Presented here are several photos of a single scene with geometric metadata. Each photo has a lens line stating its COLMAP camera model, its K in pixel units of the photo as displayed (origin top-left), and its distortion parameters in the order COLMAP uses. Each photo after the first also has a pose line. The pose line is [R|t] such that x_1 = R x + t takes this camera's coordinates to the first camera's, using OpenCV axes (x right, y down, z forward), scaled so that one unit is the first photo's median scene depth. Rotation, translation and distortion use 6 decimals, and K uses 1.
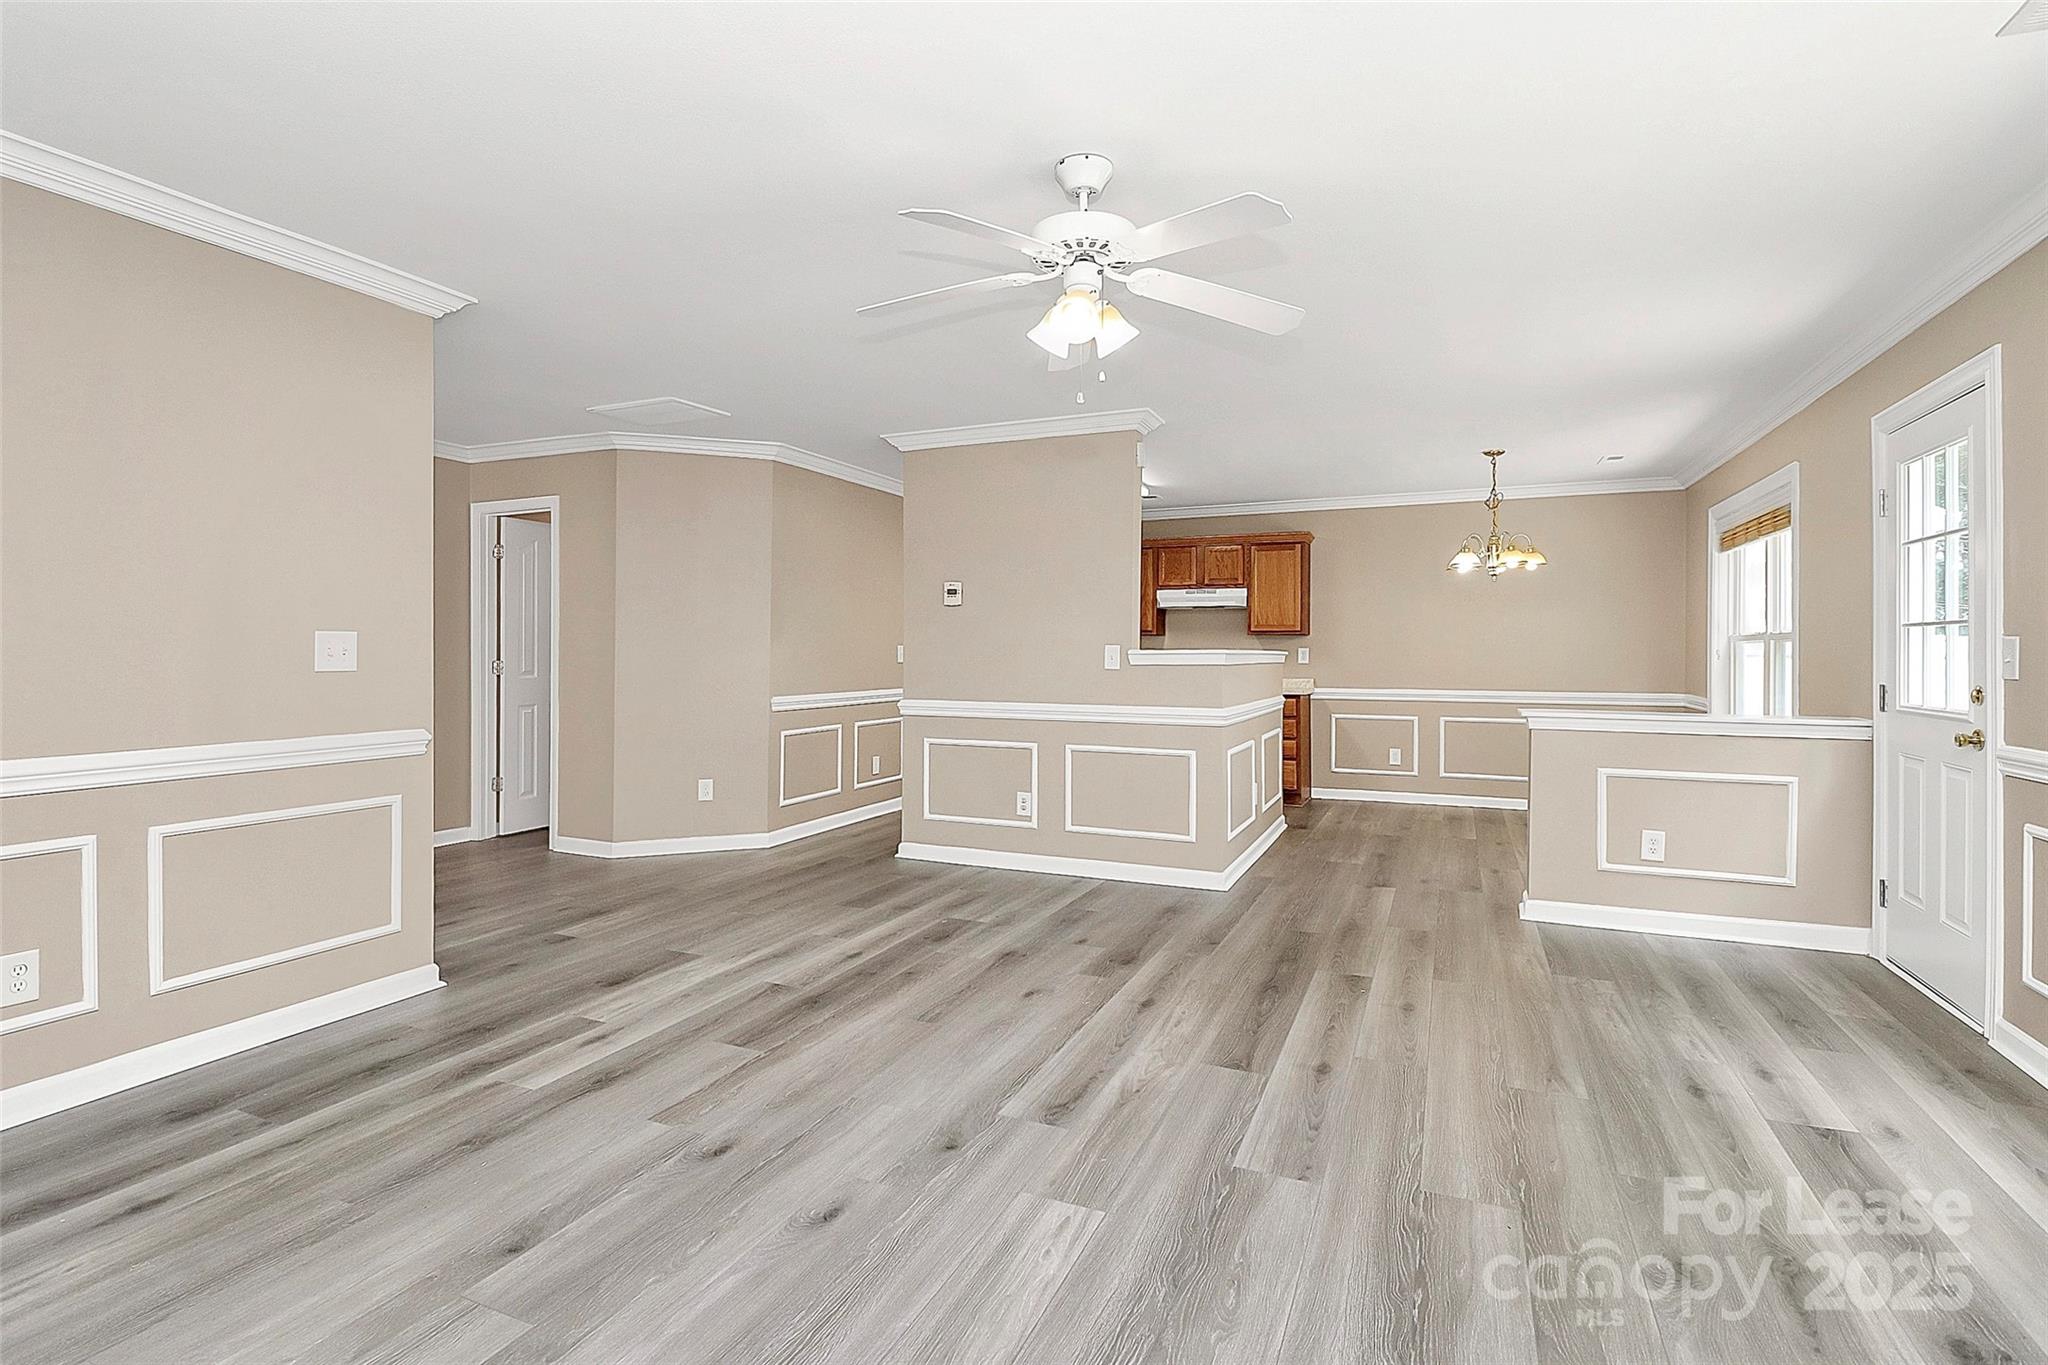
lens RADIAL K [[974.3, 0, 1016.6], [0, 974.3, 653.5], [0, 0, 1]] dist [0.000374, -0.008921]
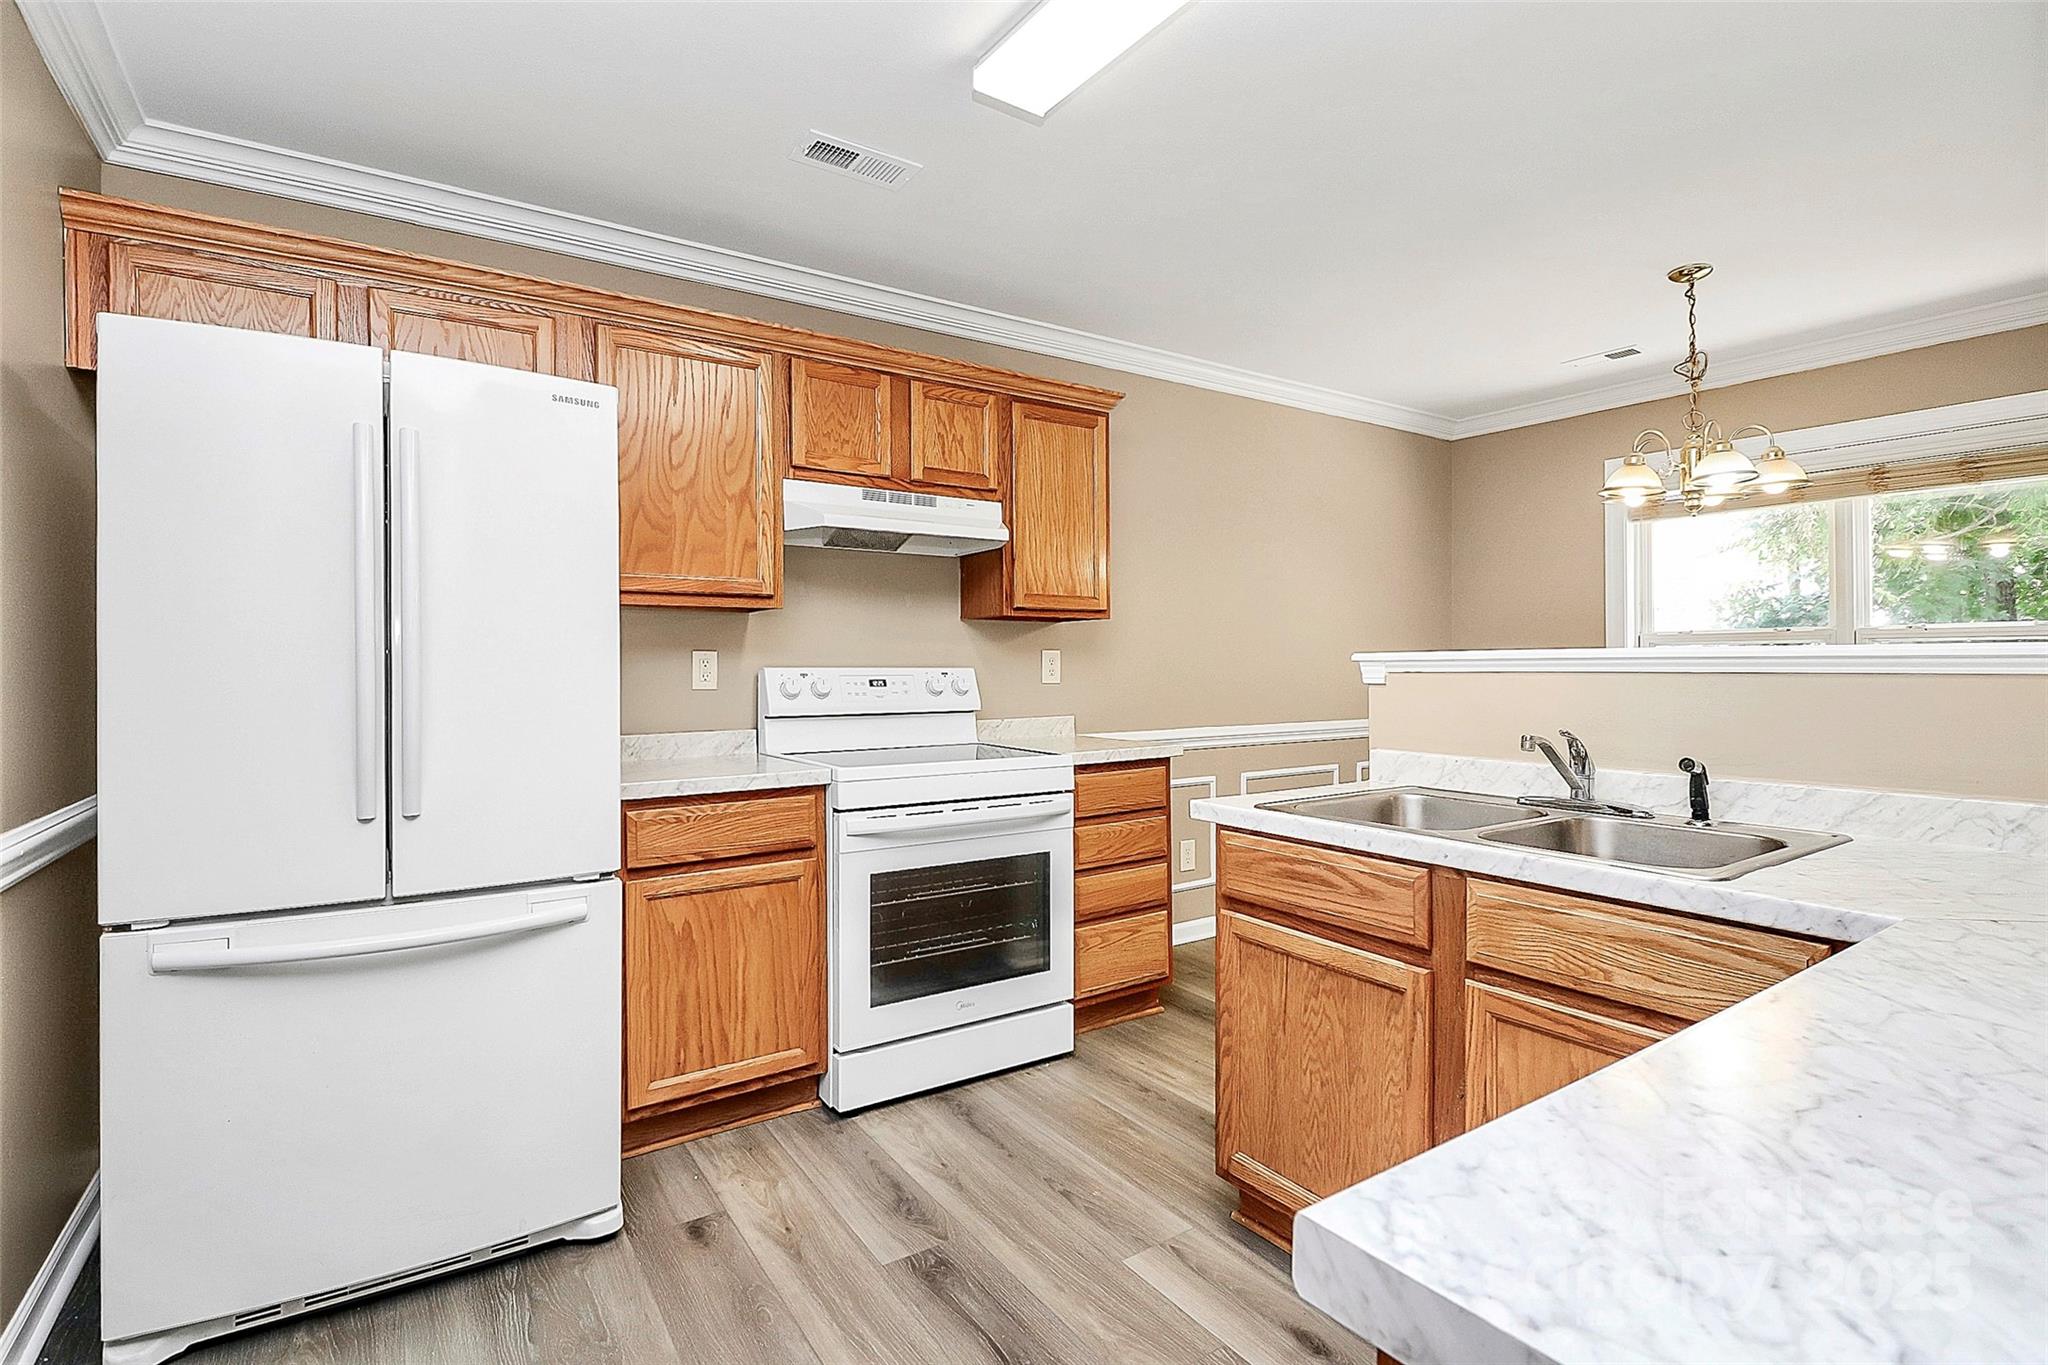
lens RADIAL K [[974.3, 0, 1012.7], [0, 974.3, 659.4], [0, 0, 1]] dist [0.000374, -0.008921]
pose [[0.538362, -0.002821, 0.842709, -0.297302], [0.004926, 0.999988, 0.000200, -0.000371], [-0.842700, 0.004043, 0.538369, 2.046986]]
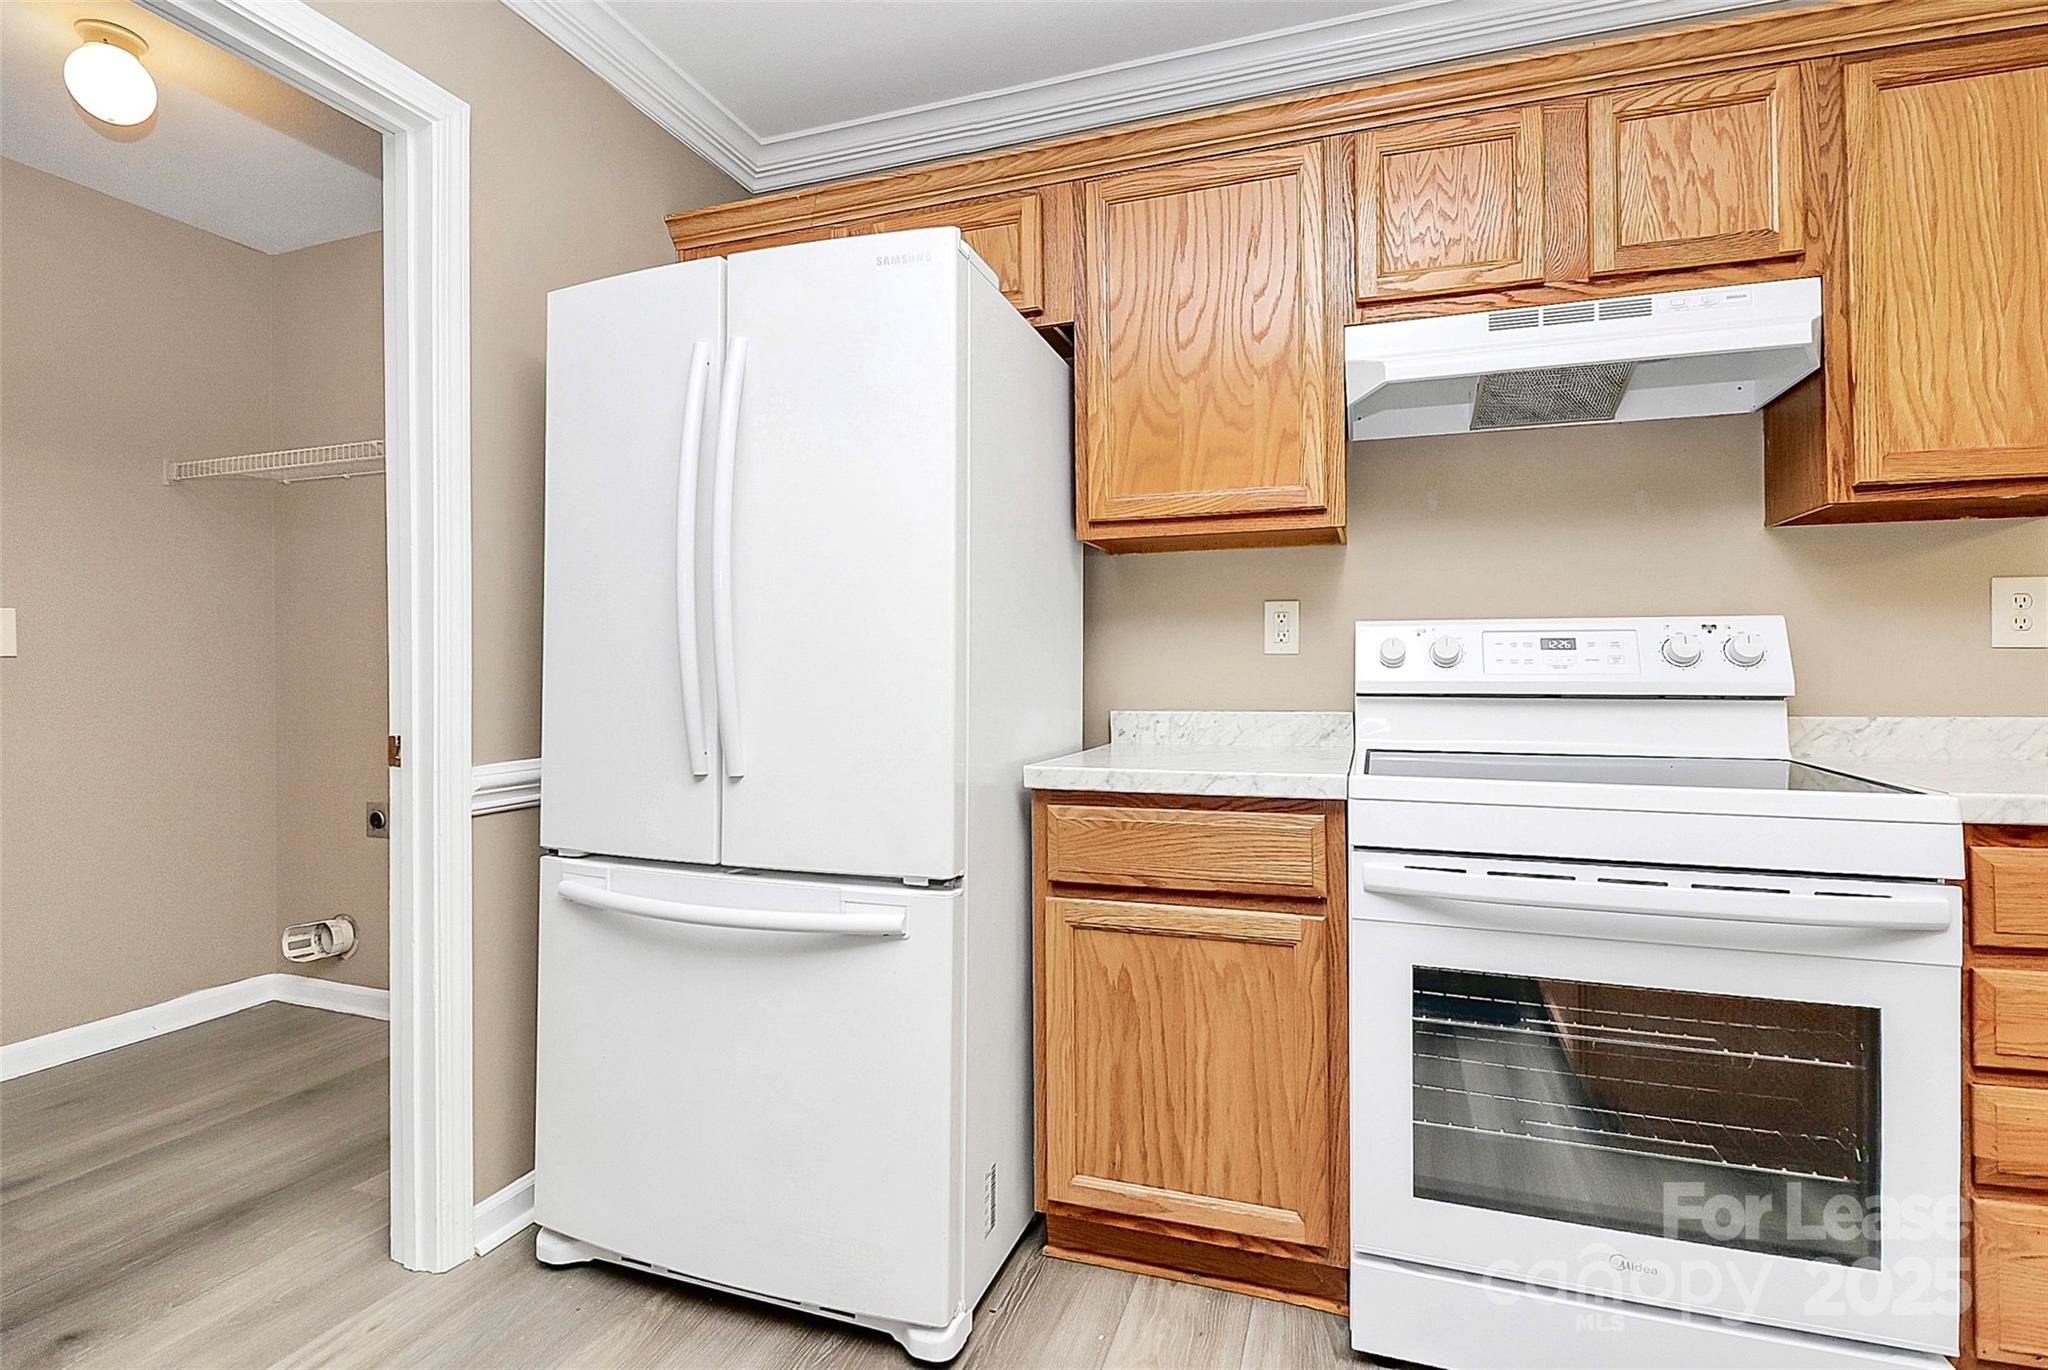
lens RADIAL K [[974.3, 0, 1047.3], [0, 974.3, 670.2], [0, 0, 1]] dist [0.000374, -0.008921]
pose [[0.996521, -0.010036, 0.082737, 0.133360], [0.009449, 0.999927, 0.007486, 0.033832], [-0.082806, -0.006679, 0.996543, 2.140554]]
